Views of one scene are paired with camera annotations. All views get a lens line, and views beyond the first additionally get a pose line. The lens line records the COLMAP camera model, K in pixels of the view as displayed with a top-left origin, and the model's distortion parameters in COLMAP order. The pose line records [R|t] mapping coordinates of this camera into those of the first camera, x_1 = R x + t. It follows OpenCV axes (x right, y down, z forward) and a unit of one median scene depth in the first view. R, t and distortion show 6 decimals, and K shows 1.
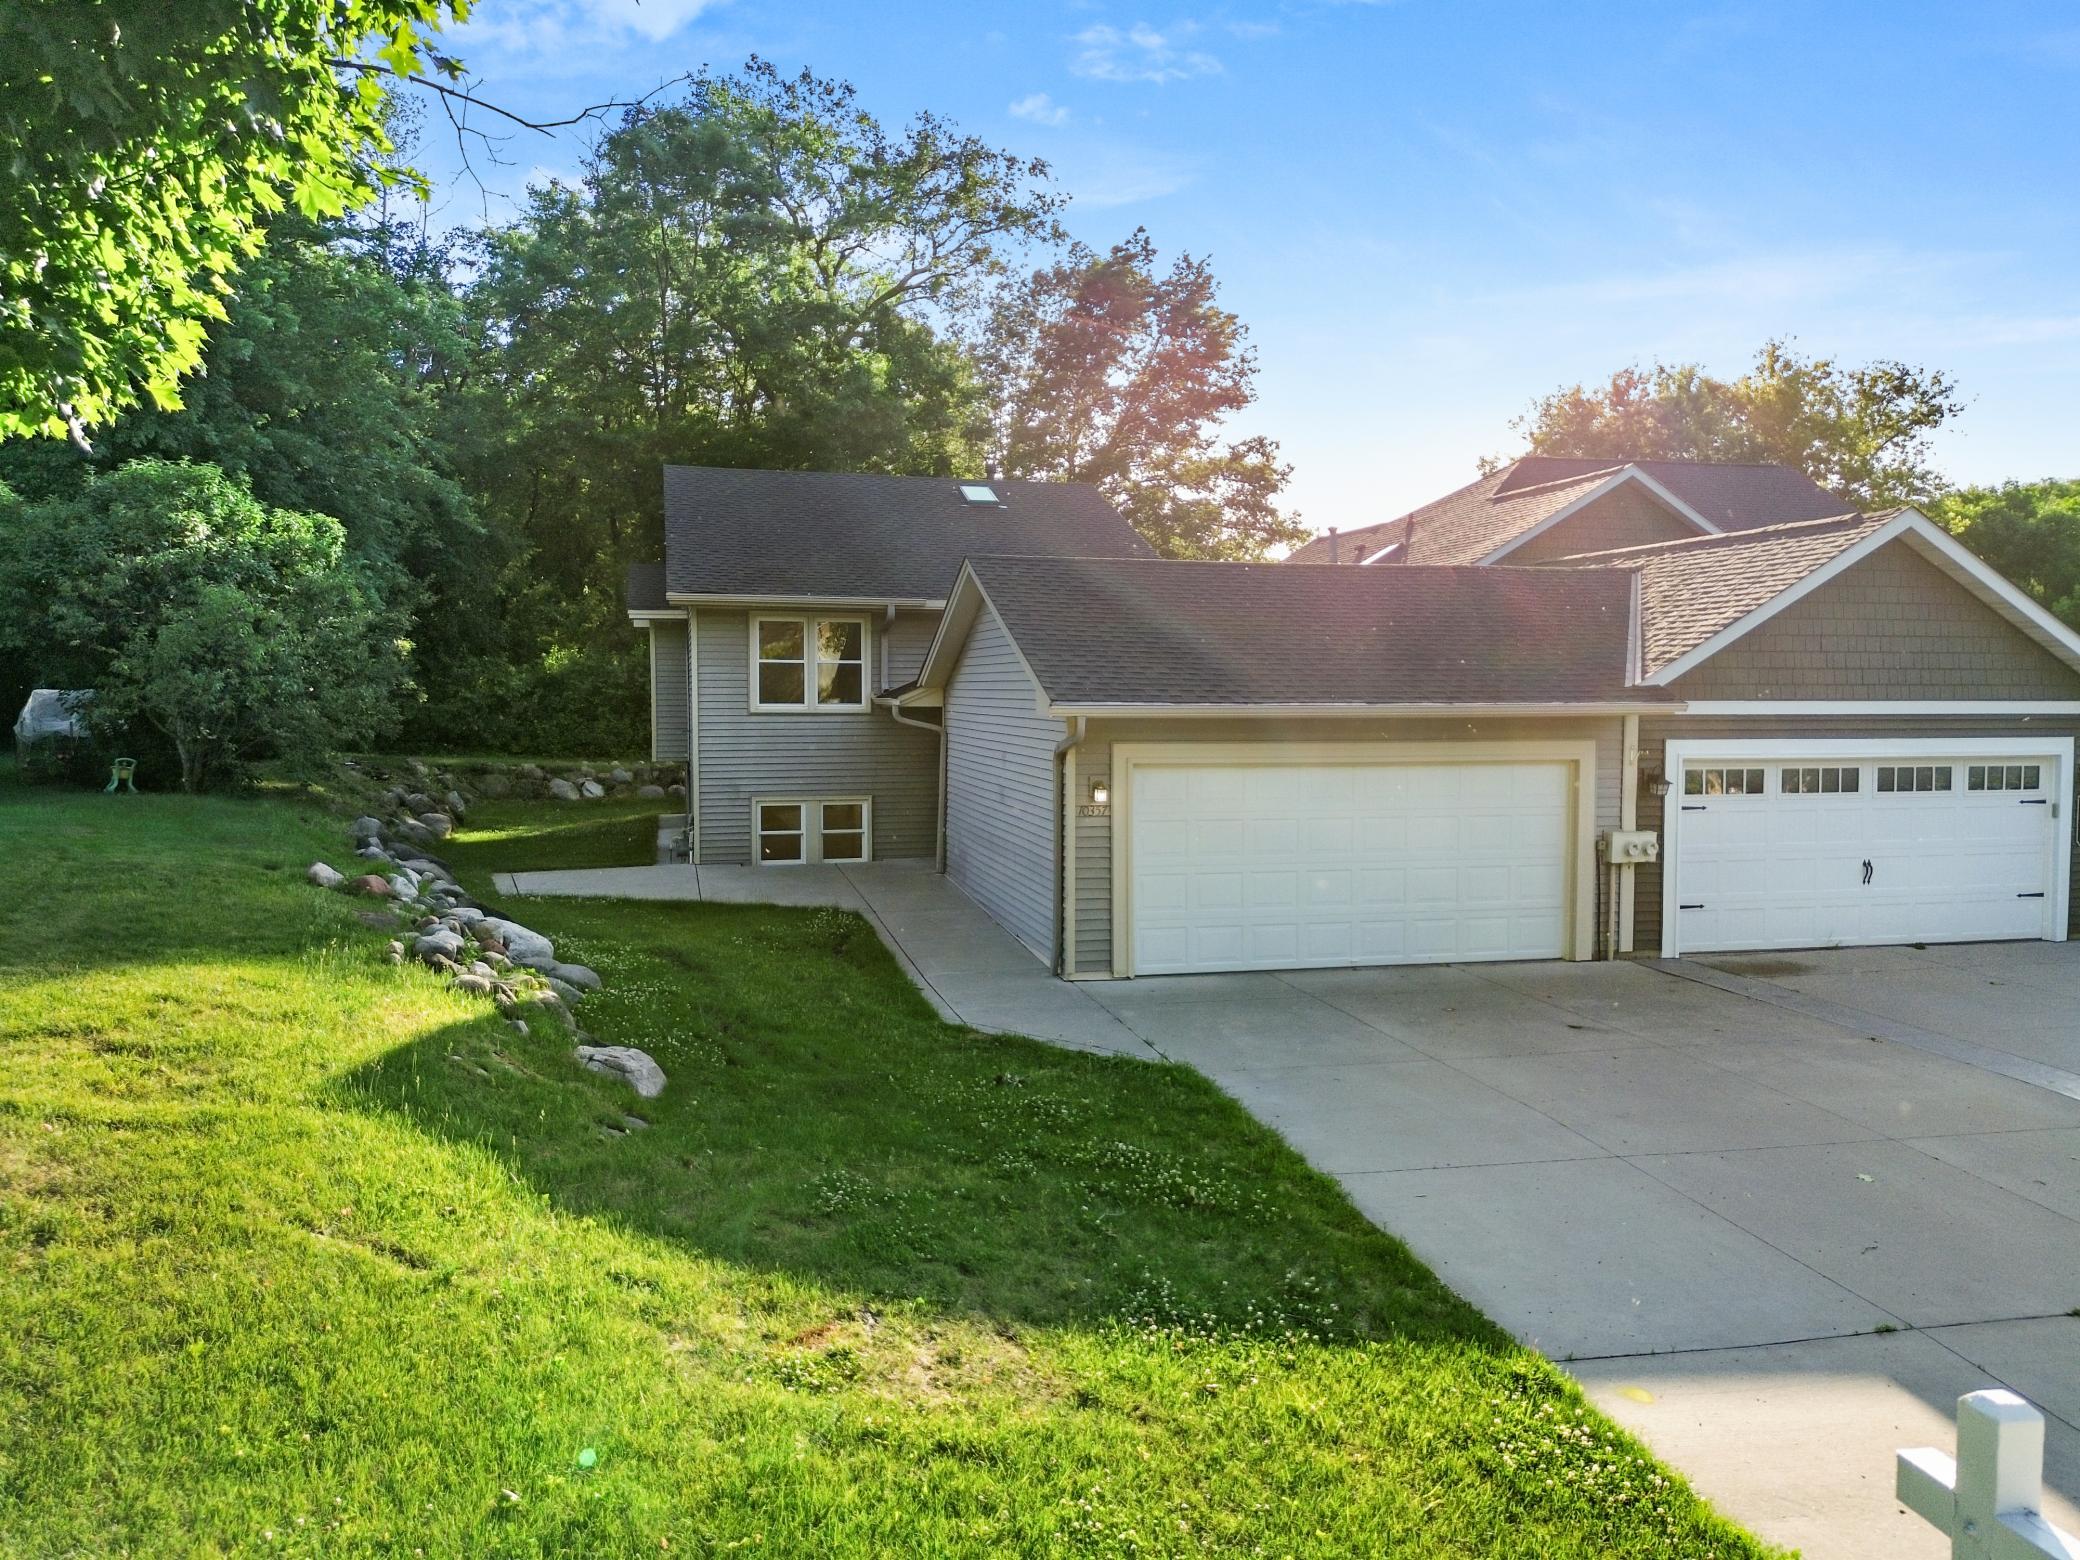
lens RADIAL K [[1485.8, 0, 1040.0], [0, 1485.8, 780.0], [0, 0, 1]] dist [0.064814, -0.059081]
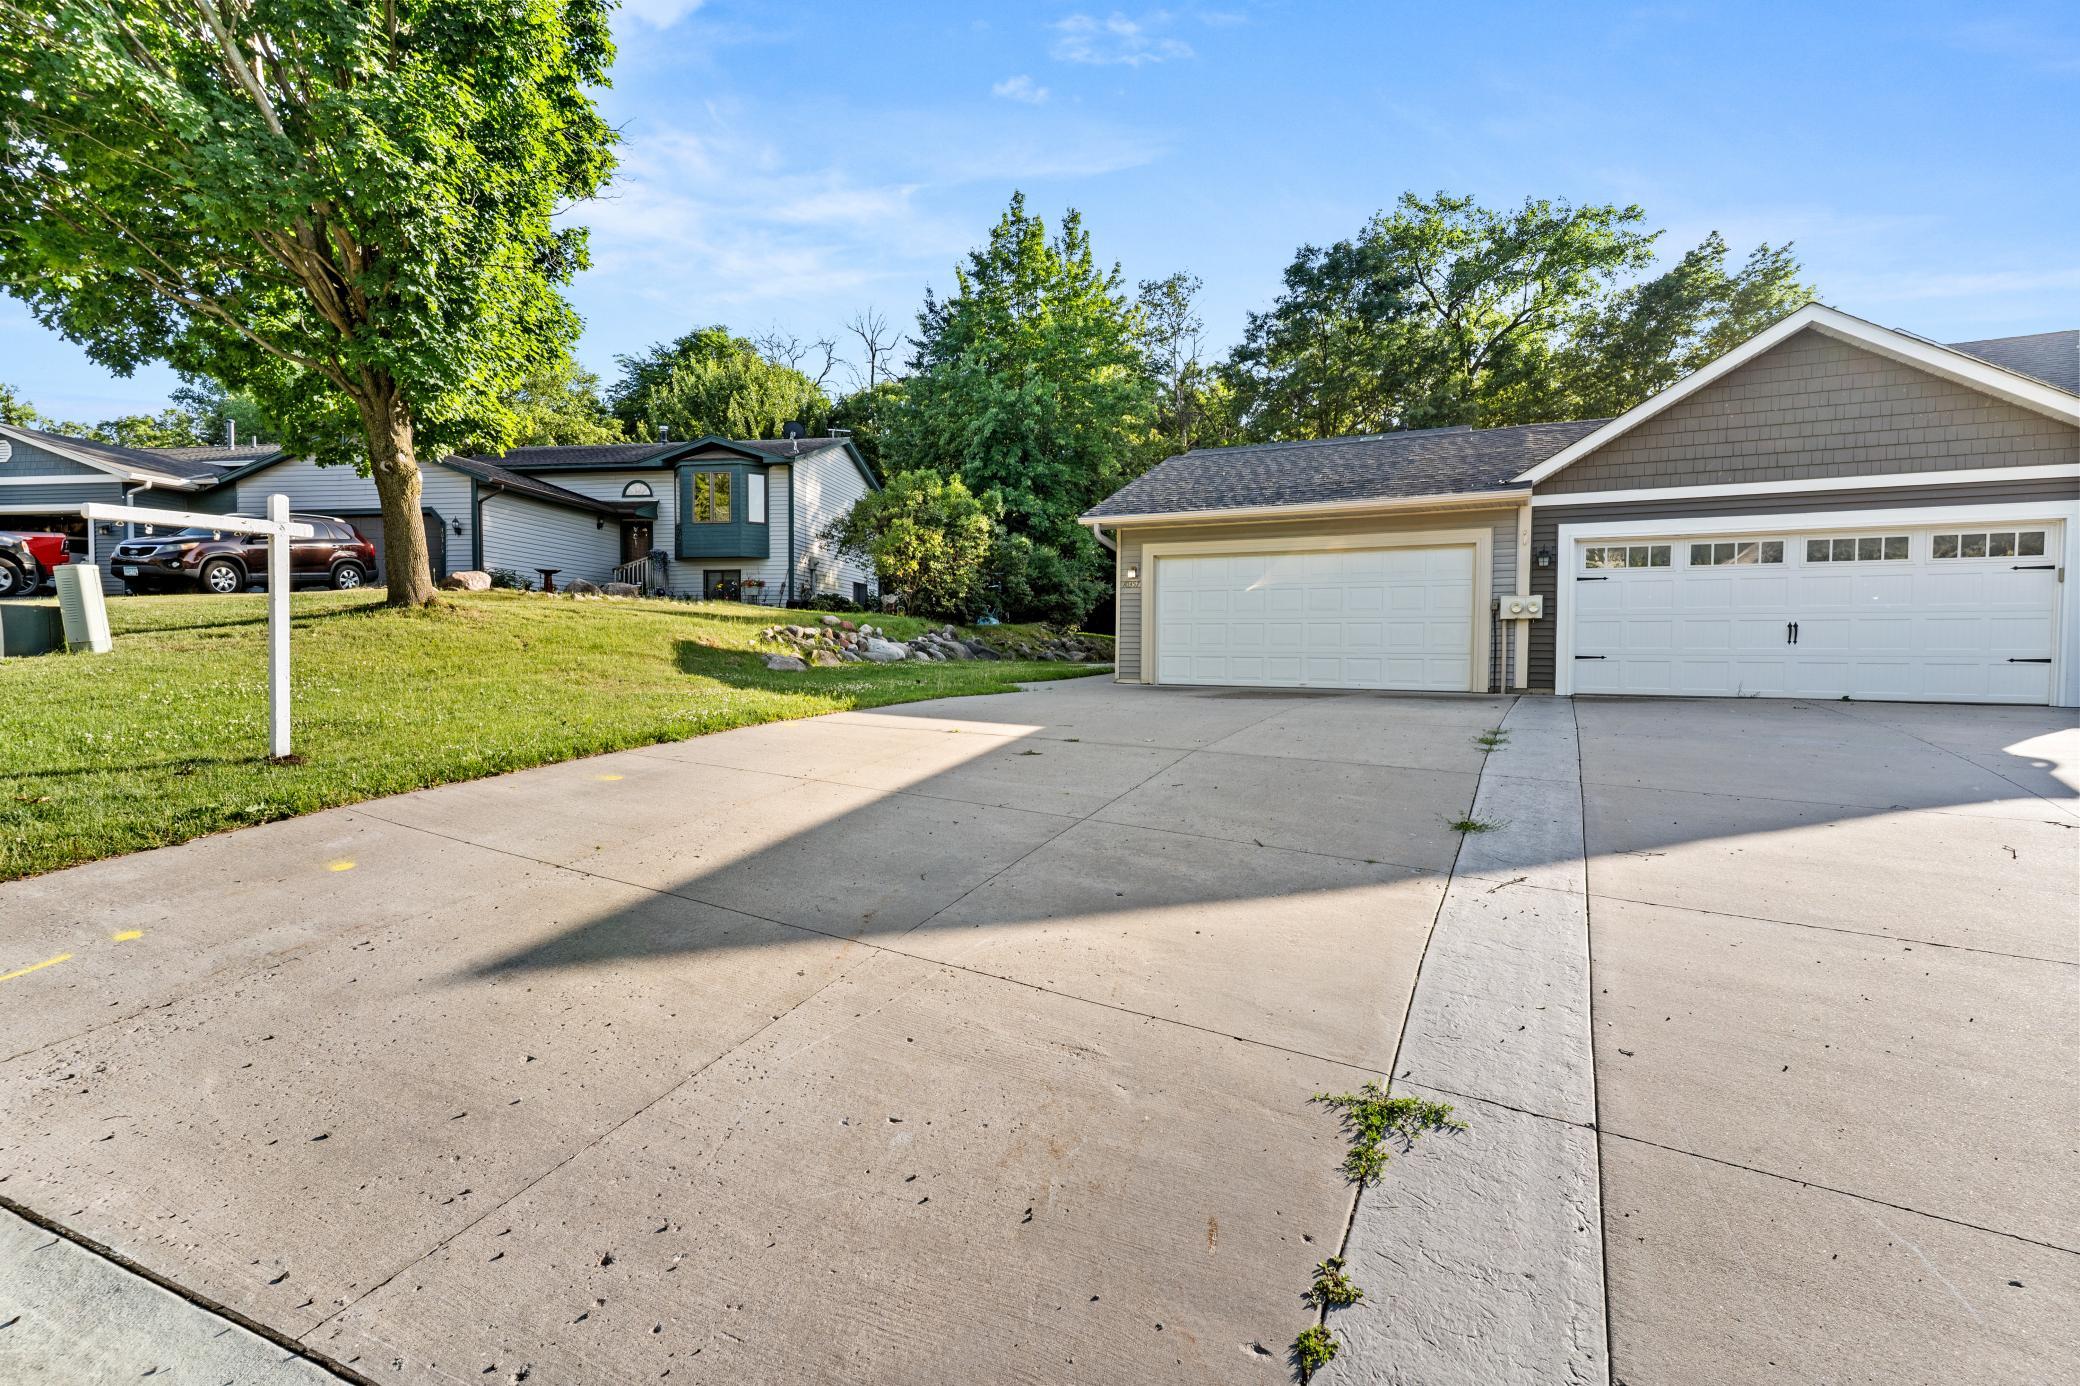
lens RADIAL K [[996.5, 0, 1040.0], [0, 996.5, 693.0], [0, 0, 1]] dist [-0.001607, -0.000163]
pose [[0.745675, 0.030080, -0.665630, 0.655304], [-0.048961, 0.998753, -0.009715, 0.147488], [0.664508, 0.039834, 0.746218, 0.067661]]
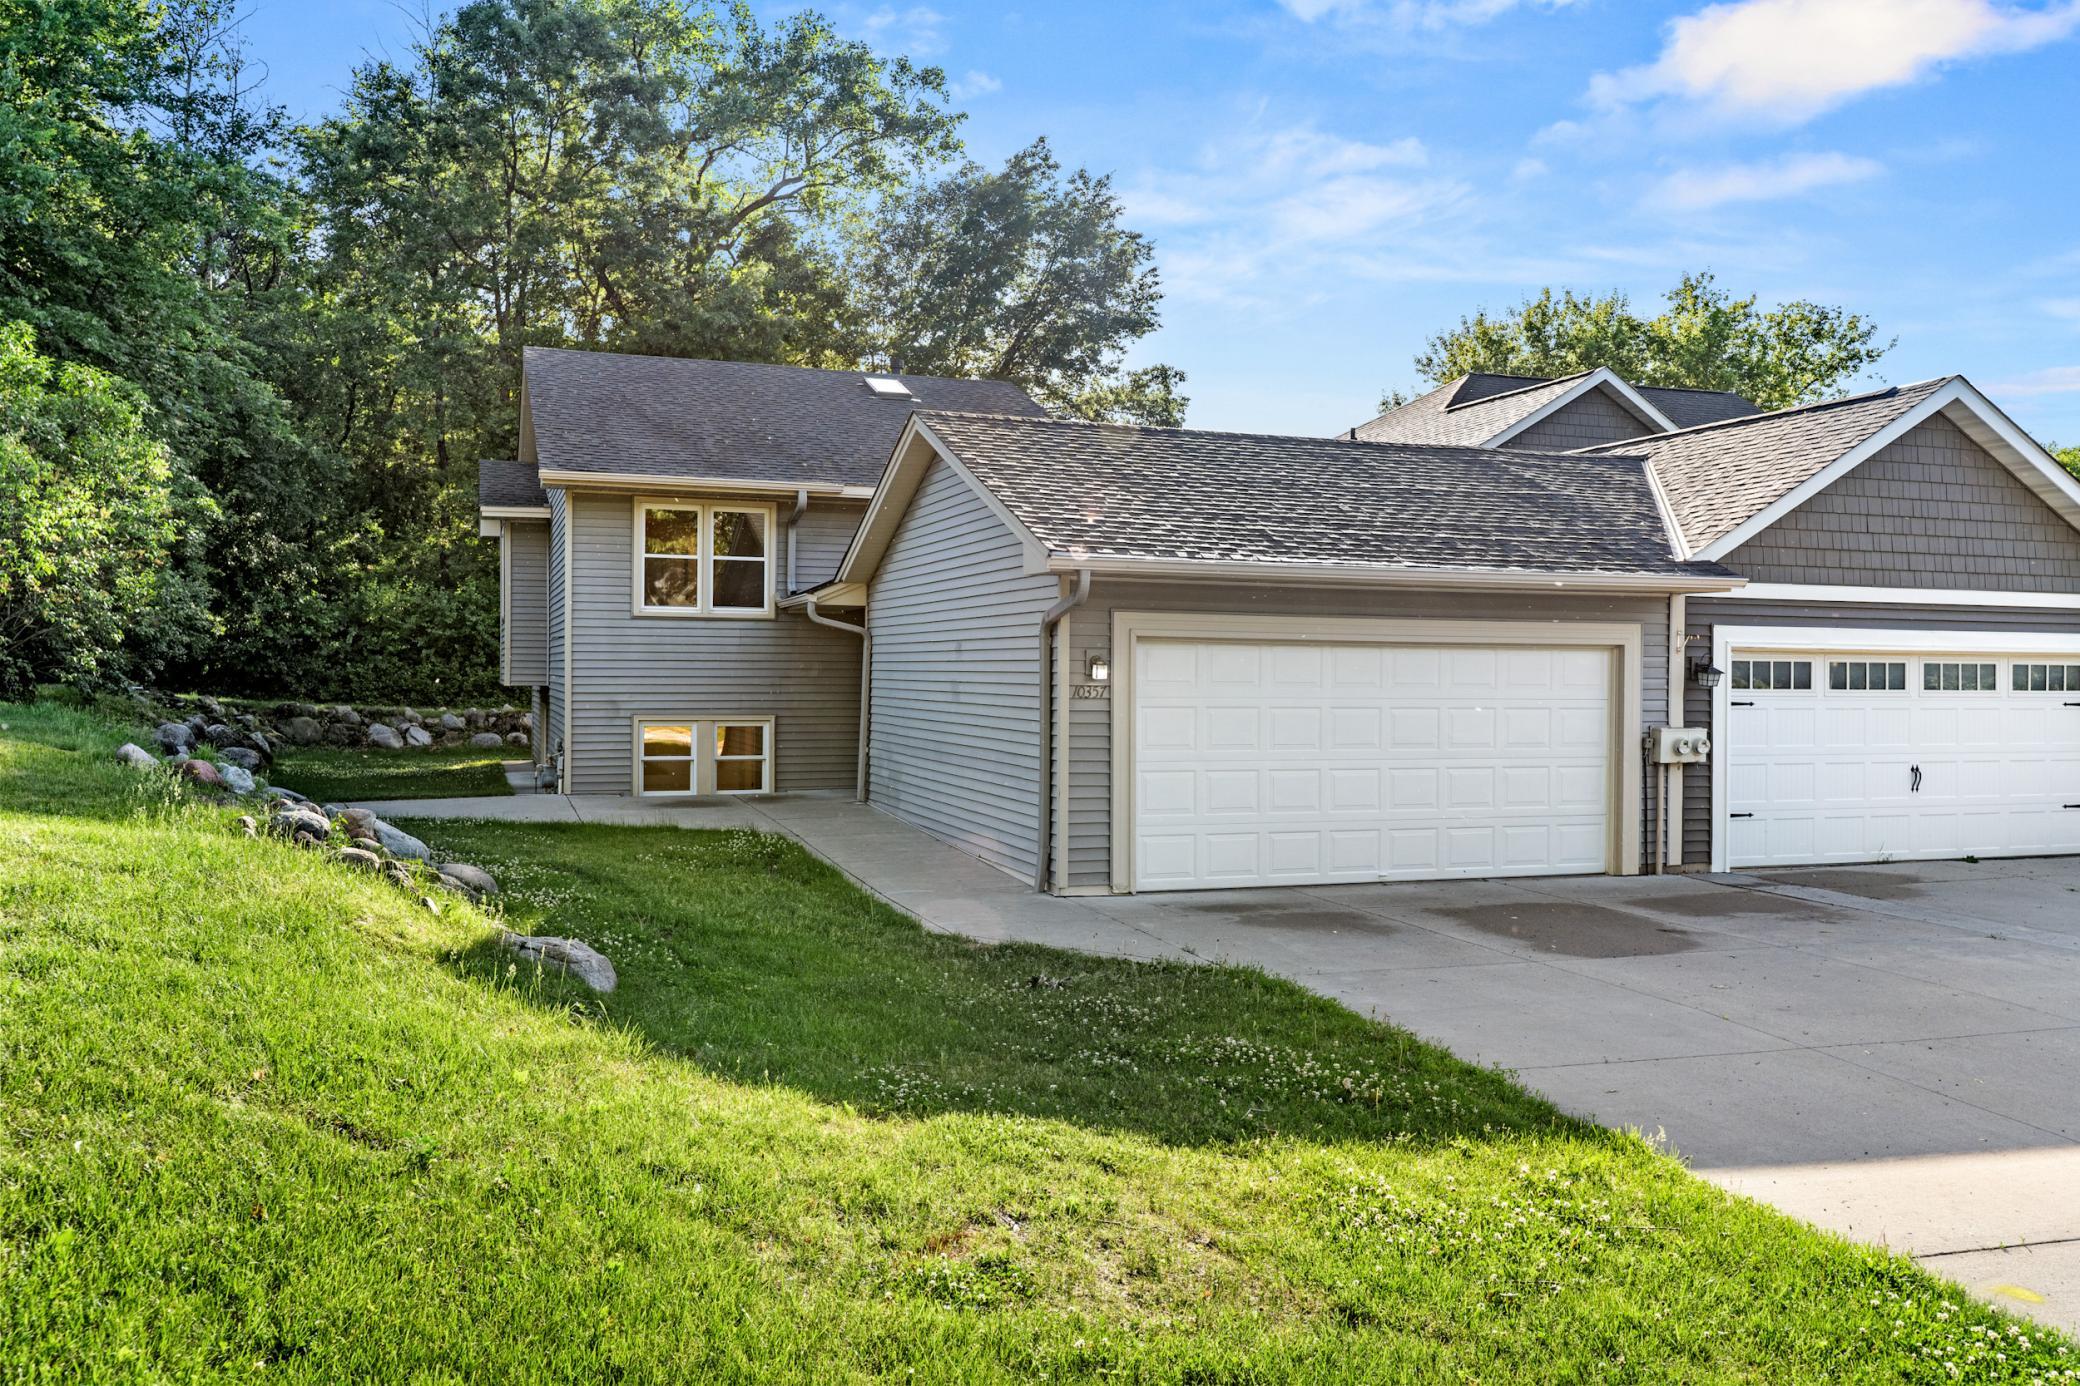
lens RADIAL K [[1610.1, 0, 1040.0], [0, 1610.1, 693.0], [0, 0, 1]] dist [-0.027573, 0.051311]
pose [[0.995335, 0.004778, 0.096357, -0.071153], [-0.000127, 0.998837, -0.048218, 0.058799], [-0.096475, 0.047980, 0.994178, 0.093327]]
